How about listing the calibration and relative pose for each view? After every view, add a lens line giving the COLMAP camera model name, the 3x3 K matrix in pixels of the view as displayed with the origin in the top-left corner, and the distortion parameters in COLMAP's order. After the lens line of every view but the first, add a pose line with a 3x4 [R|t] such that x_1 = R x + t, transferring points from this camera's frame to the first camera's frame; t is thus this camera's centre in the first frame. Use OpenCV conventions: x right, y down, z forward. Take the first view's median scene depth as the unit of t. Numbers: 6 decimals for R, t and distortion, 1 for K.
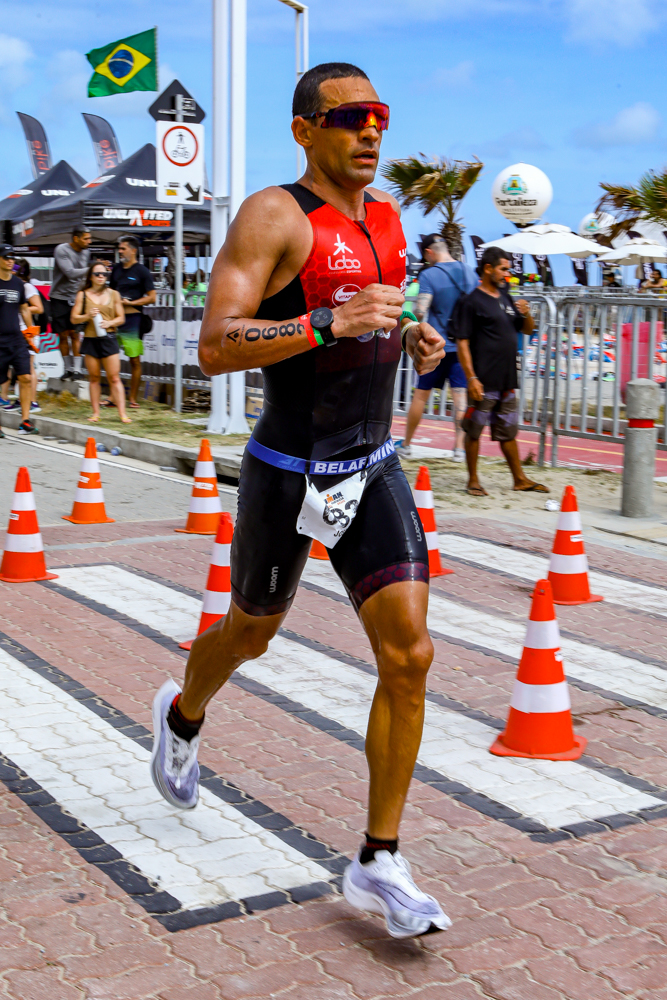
lens RADIAL K [[1555.9, 0, 333.5], [0, 1555.9, 500.0], [0, 0, 1]] dist [-0.016003, 0.054354]
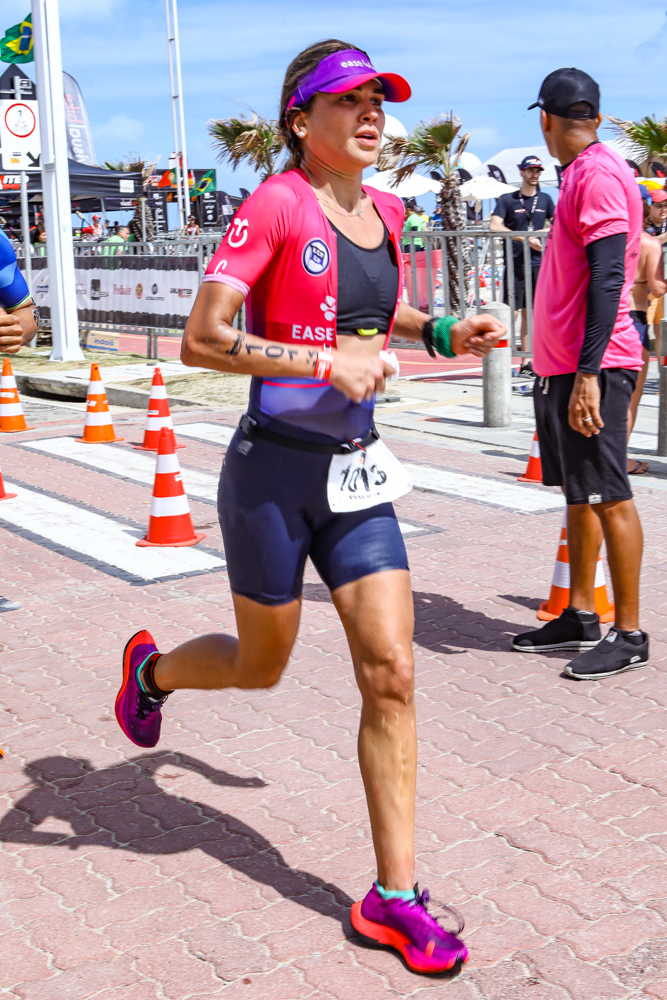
lens RADIAL K [[1555.9, 0, 333.5], [0, 1555.9, 500.0], [0, 0, 1]] dist [-0.016003, 0.054354]
pose [[0.998562, -0.051733, 0.014027, 0.273135], [0.051227, 0.998099, 0.034280, 0.079381], [-0.015774, -0.033512, 0.999314, -0.484181]]
